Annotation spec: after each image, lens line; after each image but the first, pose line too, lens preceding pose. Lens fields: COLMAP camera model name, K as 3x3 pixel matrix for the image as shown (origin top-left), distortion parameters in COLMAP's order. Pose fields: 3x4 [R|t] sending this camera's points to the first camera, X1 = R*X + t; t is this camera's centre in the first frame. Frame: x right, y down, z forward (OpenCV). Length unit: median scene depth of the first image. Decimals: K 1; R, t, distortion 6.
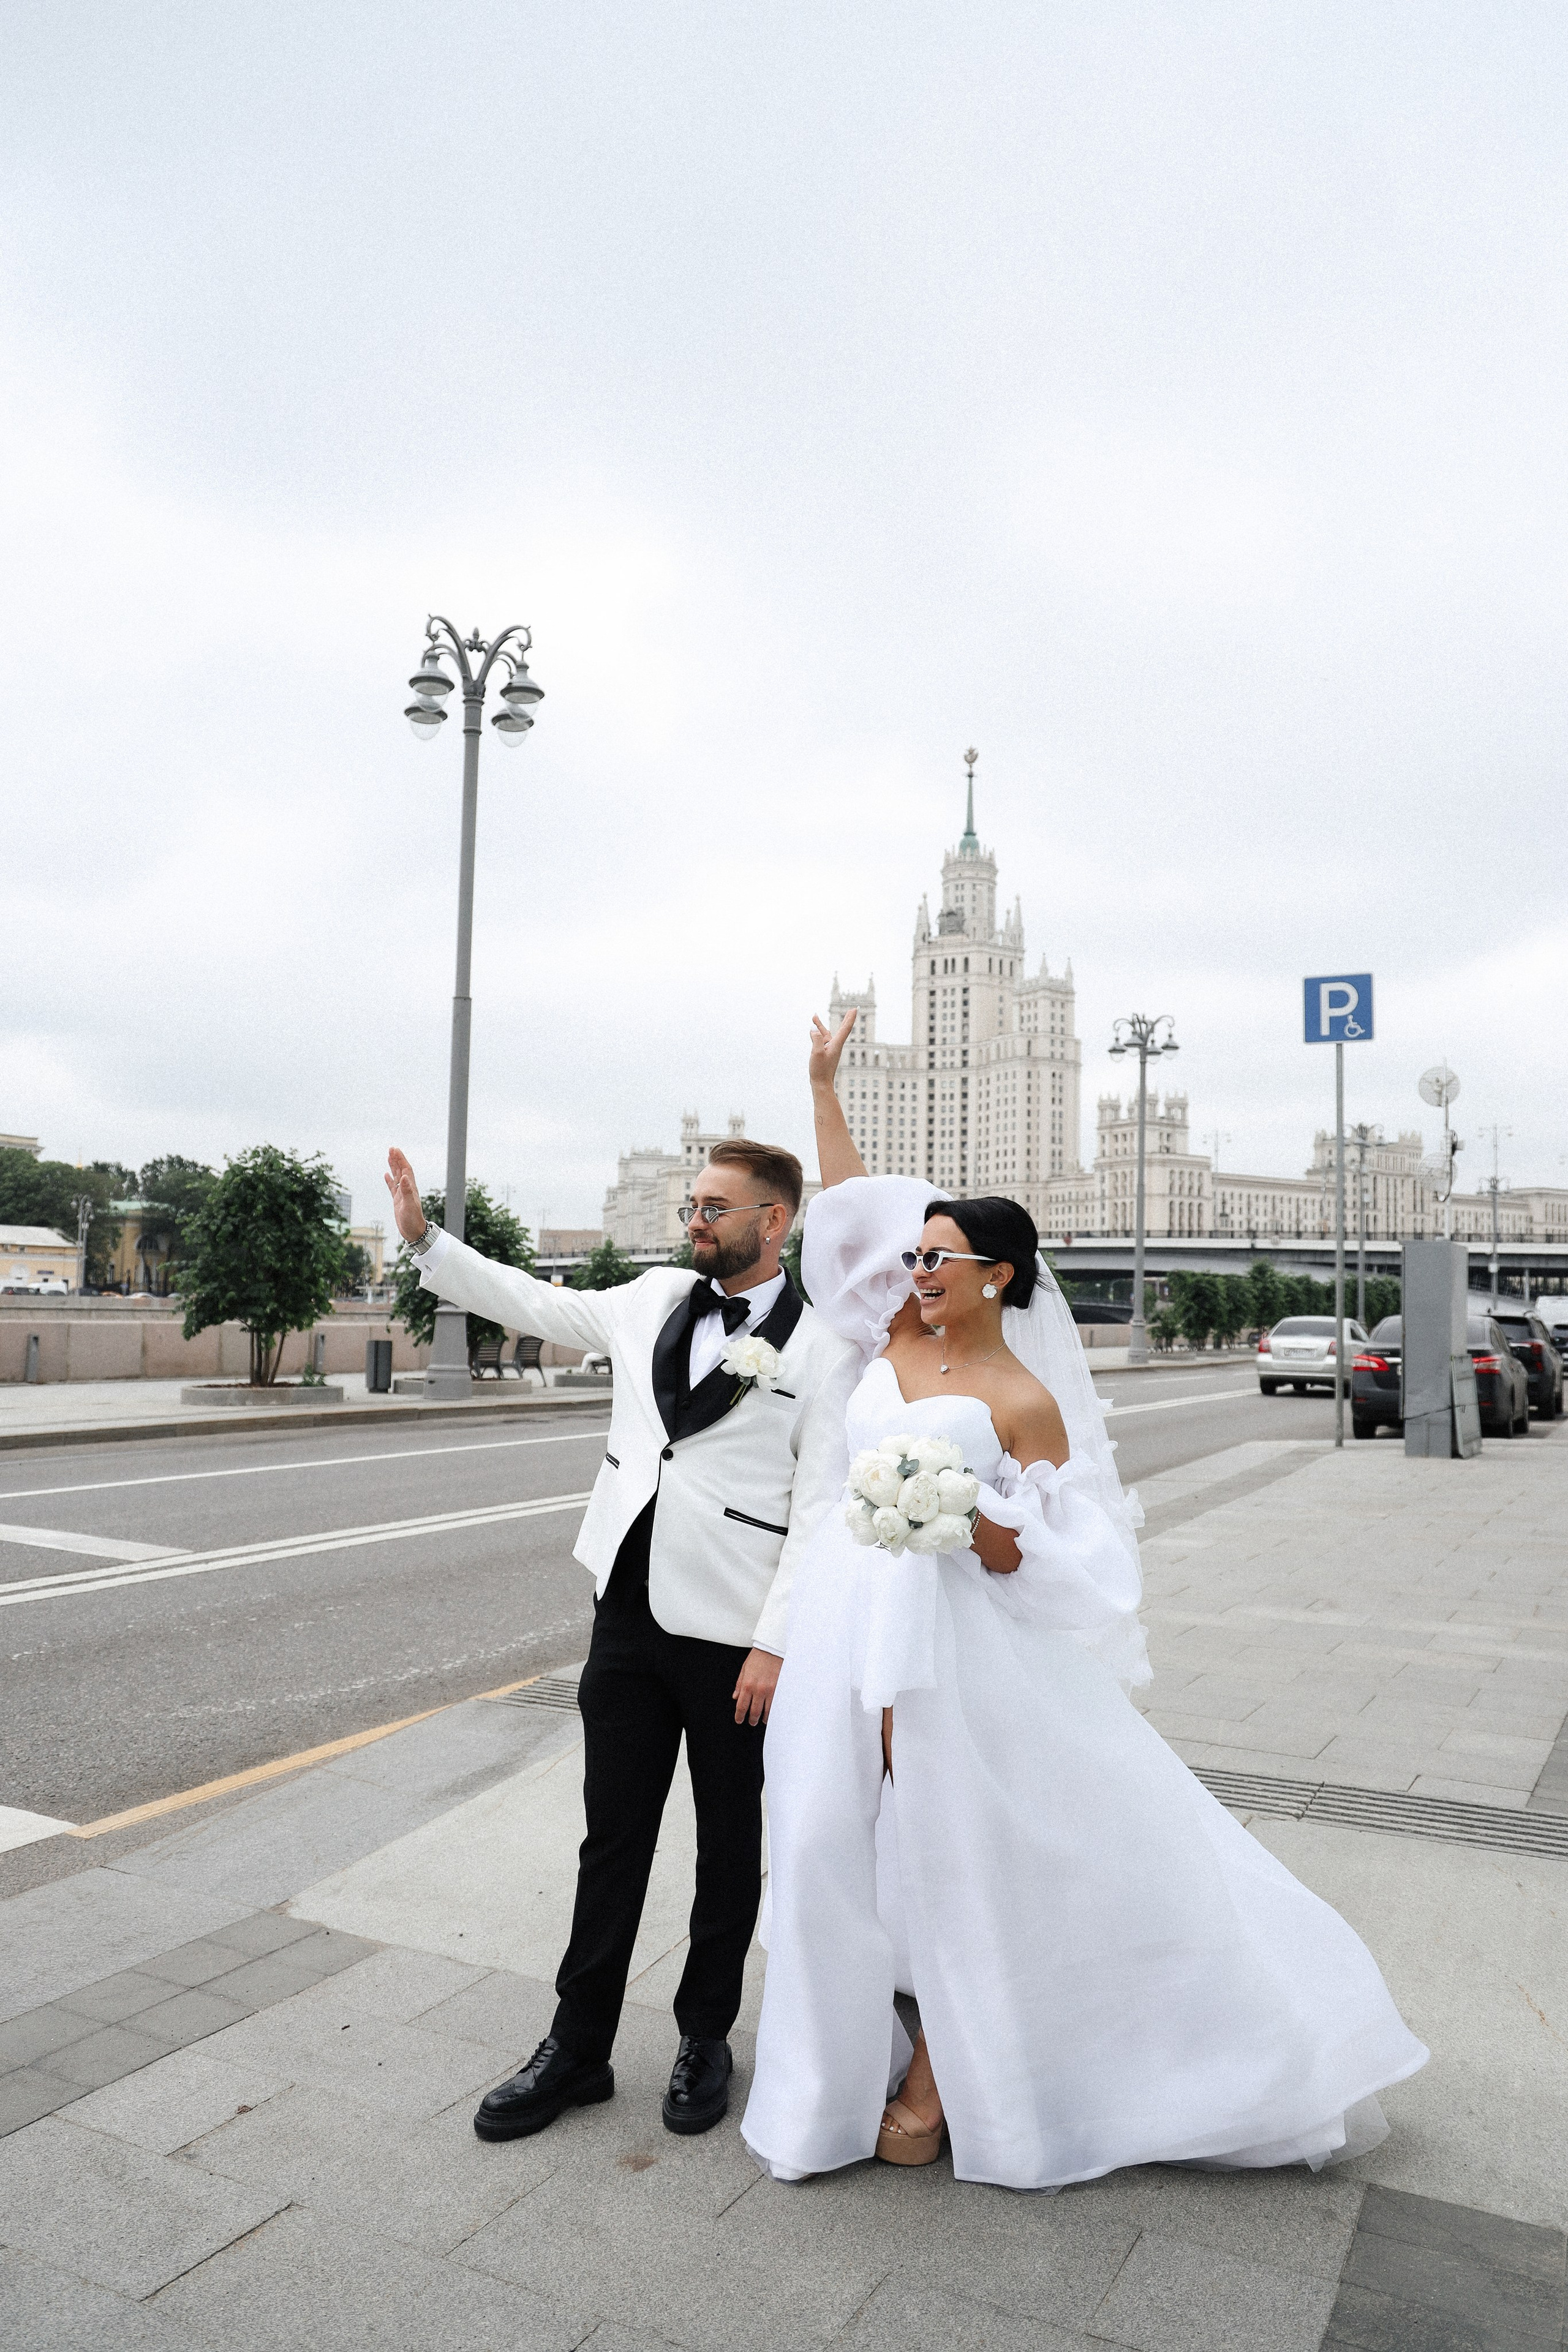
lens RADIAL K [[1612.1, 0, 794.7], [0, 1612.1, 1178.8], [0, 0, 1]] dist [-0.079999, 0.005935]
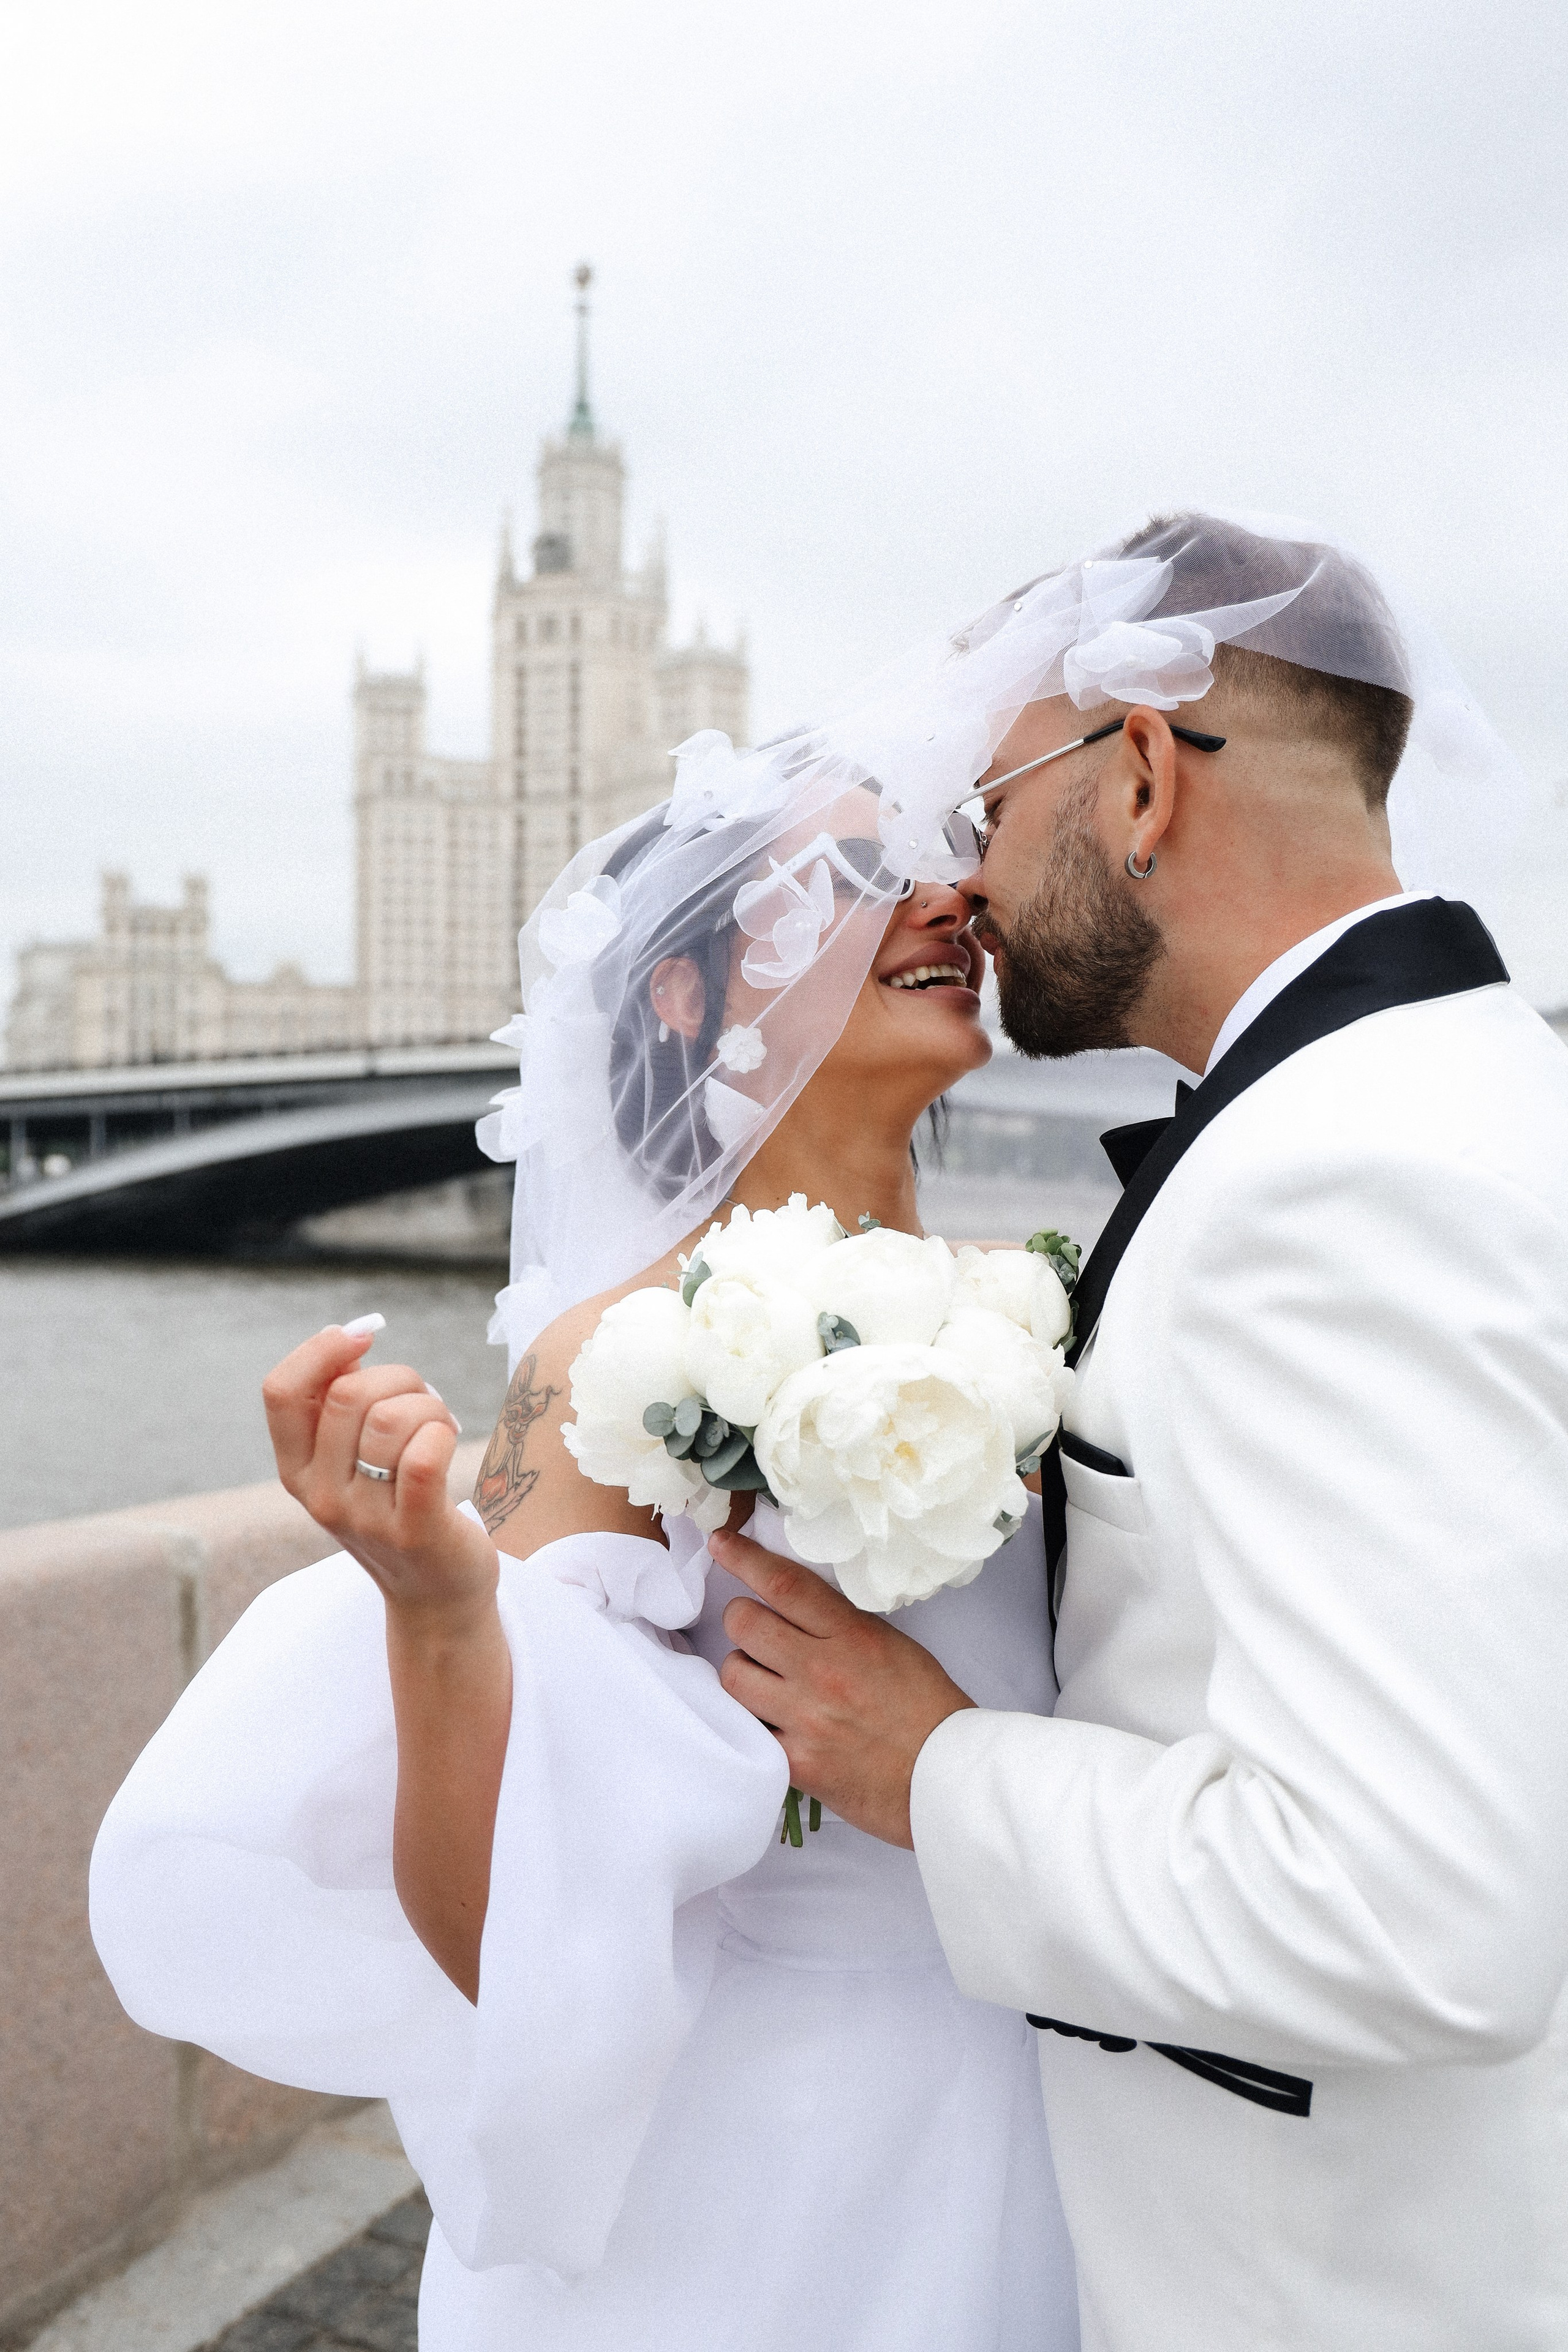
lens RADIAL K [[2169.7, 0, 779.7], [0, 2169.7, 1190.0], [0, 0, 1]] dist [0.014212, 0.000000]
pose [[0.985067, -0.014472, 0.171565, 0.039951], [0.000676, 0.996778, 0.080201, 0.014460], [-0.172173, -0.078888, 0.981903, 0.168534]]
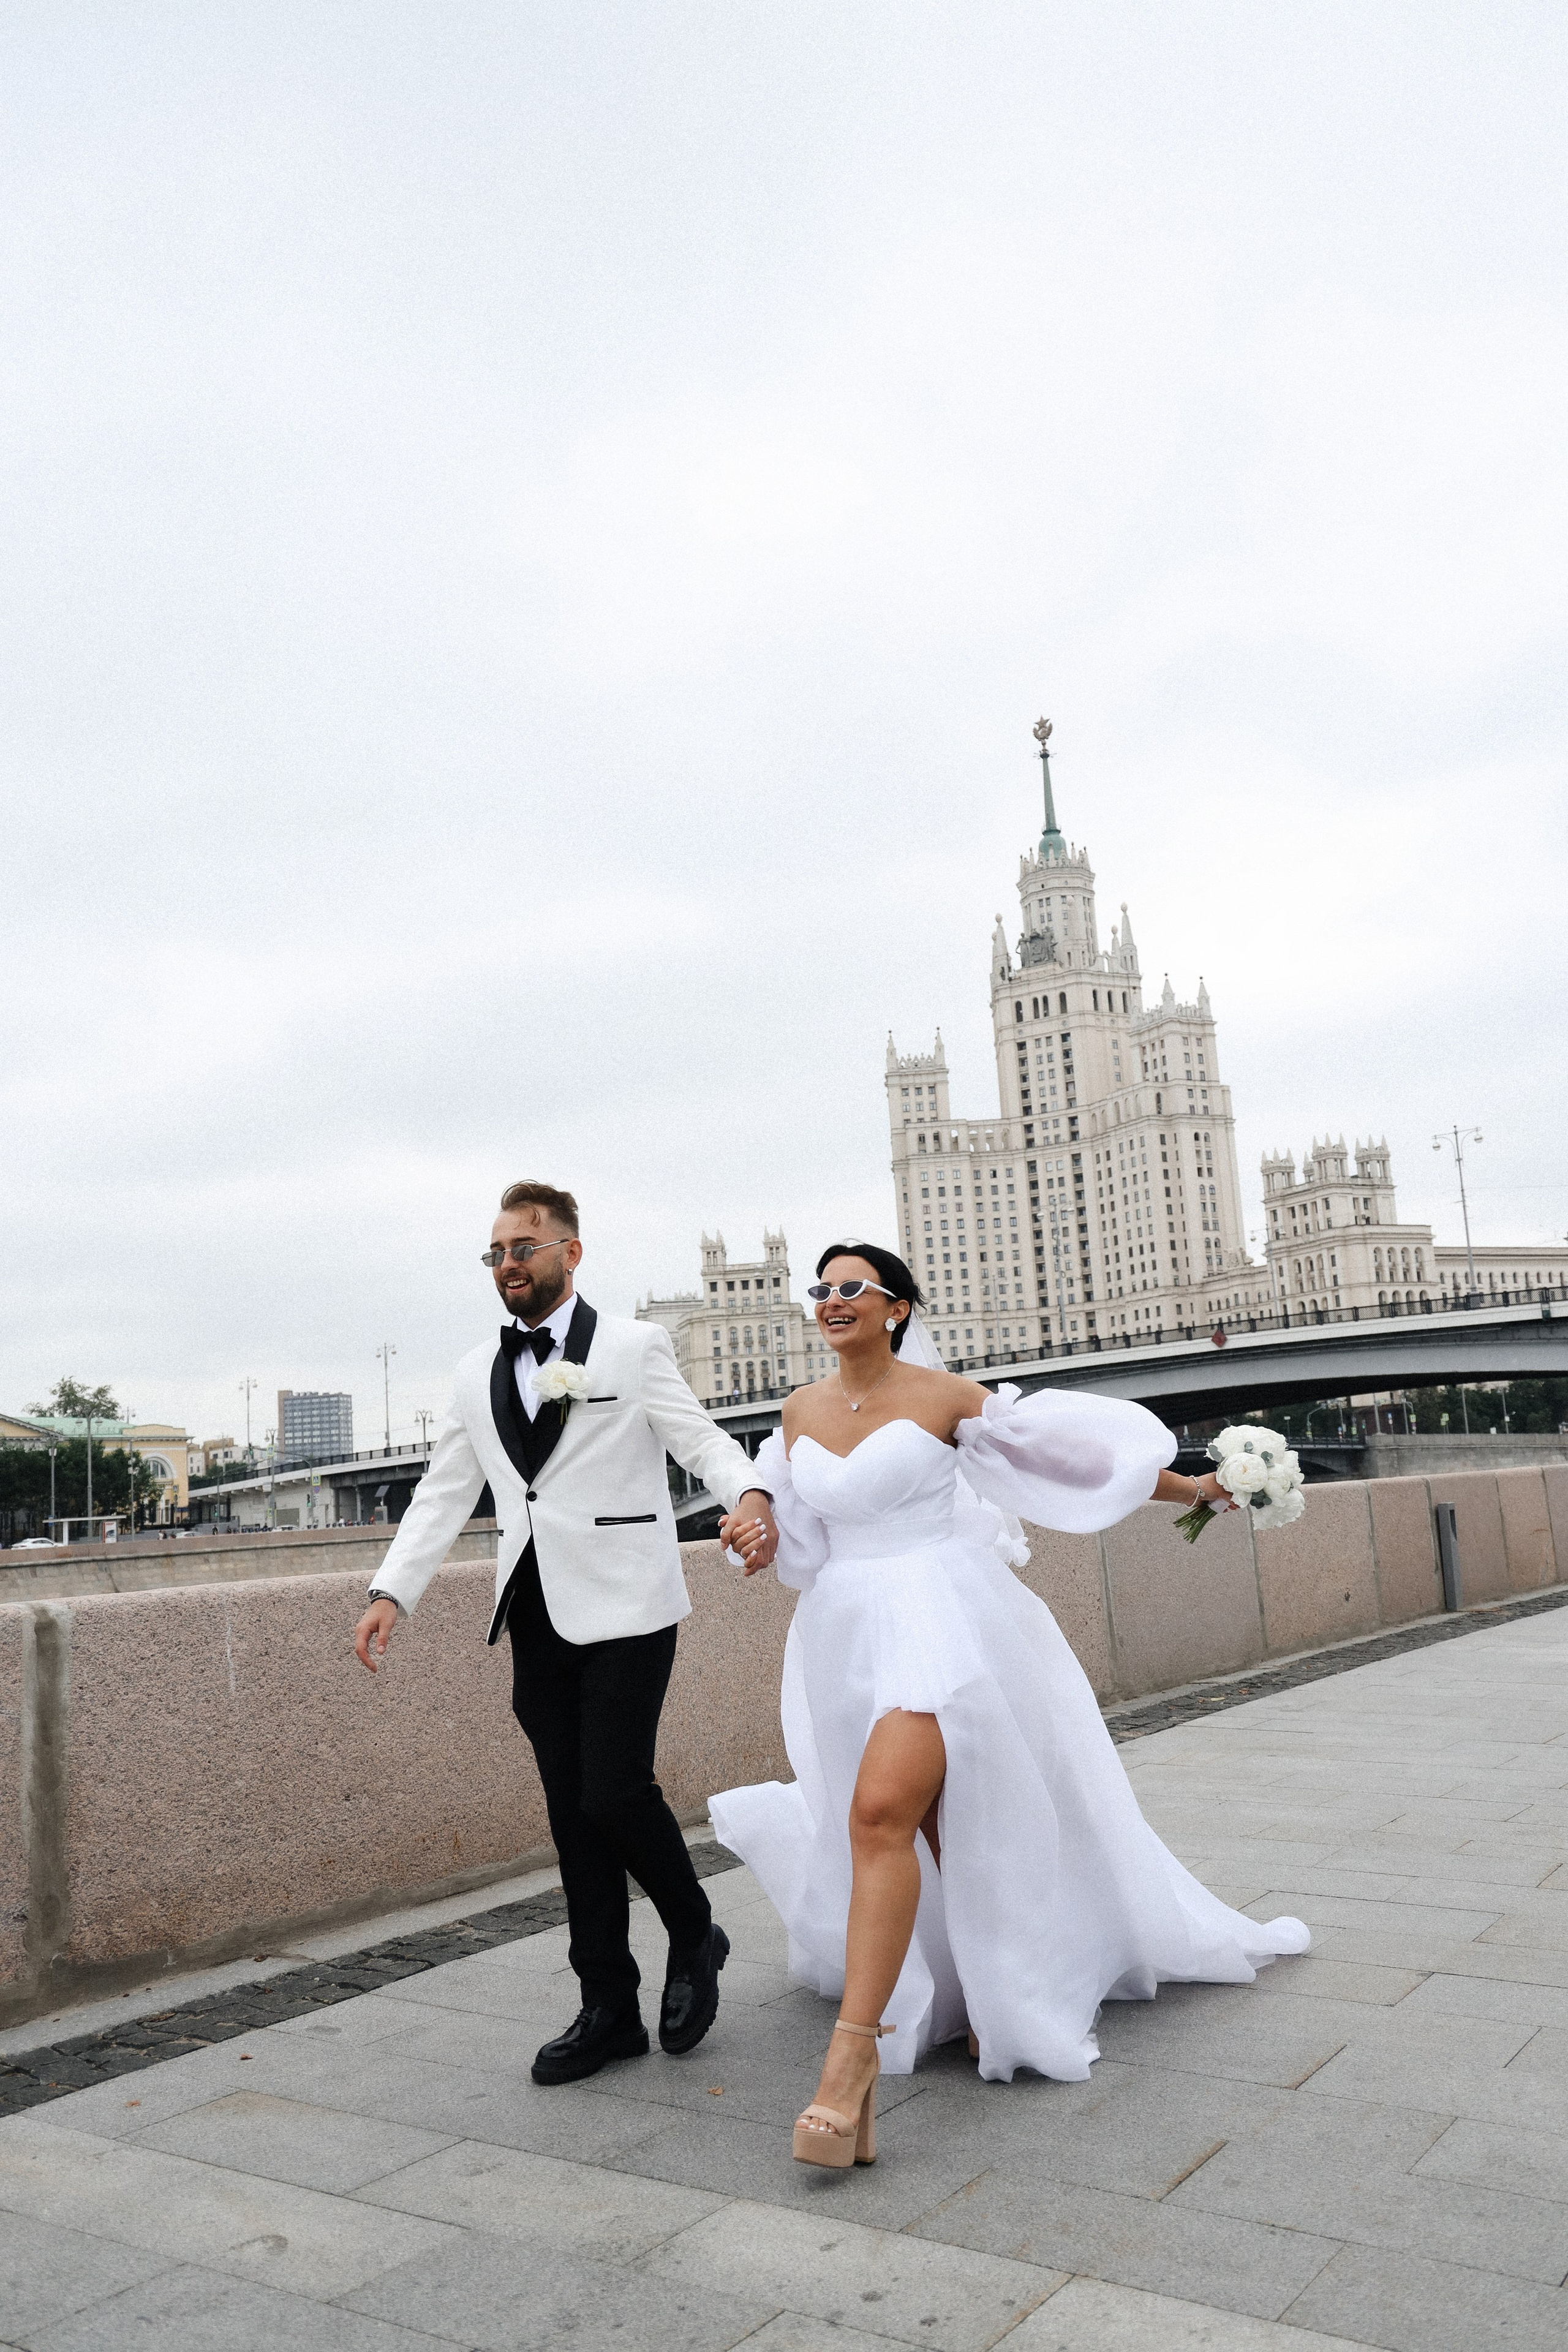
lens RADIAL K [[1911.9, 0, 797.9], [0, 1911.9, 1187.6], [0, 0, 1]] dist [-0.032696, 0.002822]
pose [[0.993908, -0.095296, -0.055363, 0.027126], [0.090673, 0.992603, -0.080736, 0.011558], [0.062648, 0.075224, 0.995197, 0.130308]]
